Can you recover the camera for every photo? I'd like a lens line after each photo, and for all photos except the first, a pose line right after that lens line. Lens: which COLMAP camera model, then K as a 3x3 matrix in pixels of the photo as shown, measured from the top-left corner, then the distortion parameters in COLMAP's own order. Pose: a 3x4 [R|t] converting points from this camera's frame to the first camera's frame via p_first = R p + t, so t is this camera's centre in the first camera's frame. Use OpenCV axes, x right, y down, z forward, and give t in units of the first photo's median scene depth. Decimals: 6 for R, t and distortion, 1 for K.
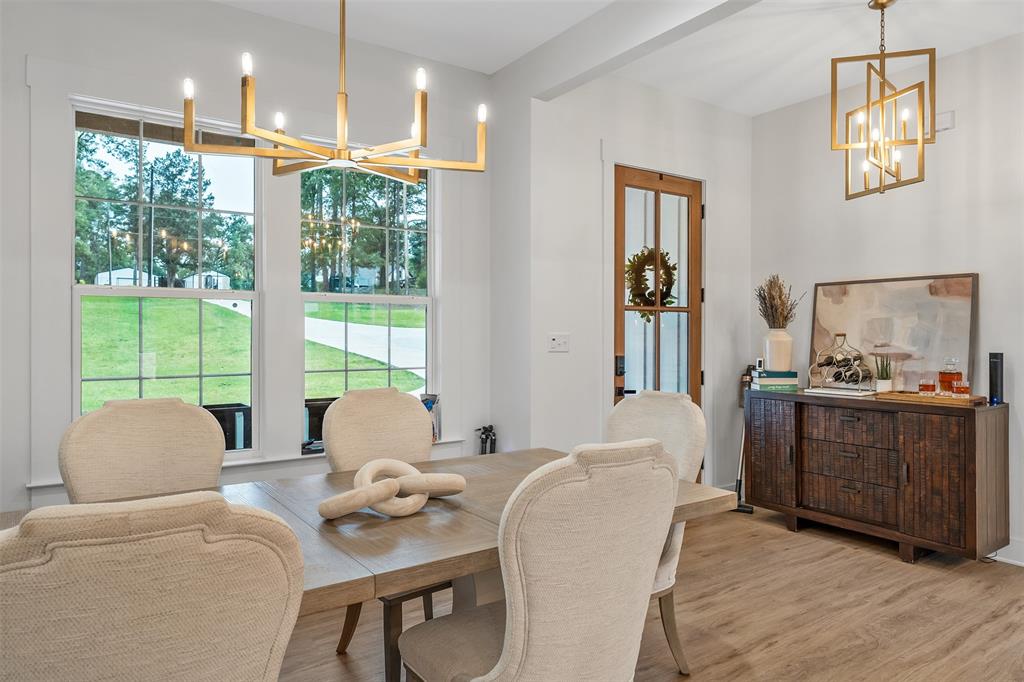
lens RADIAL K [[663.3, 0, 510.2], [0, 663.3, 337.6], [0, 0, 1]] dist [0.009508, 0.001187]
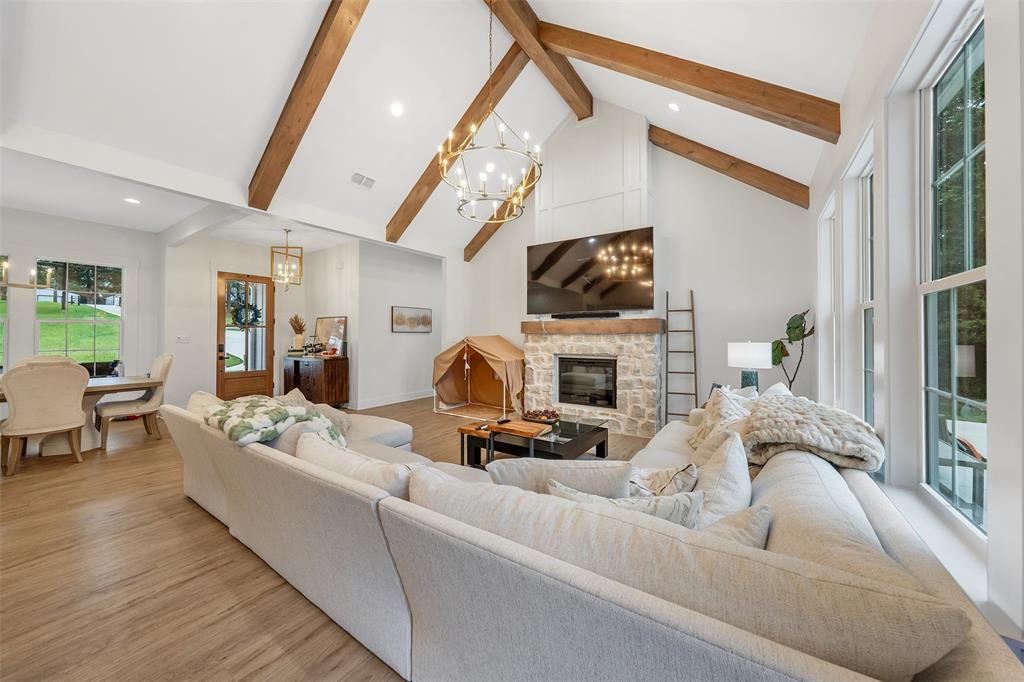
lens RADIAL K [[373.1, 0, 517.8], [0, 373.1, 333.9], [0, 0, 1]] dist [0.001873, -0.000111]
pose [[0.934917, 0.002475, 0.354857, 0.688166], [0.002283, 0.999913, -0.012987, 0.007599], [-0.354859, 0.012952, 0.934830, -0.741757]]
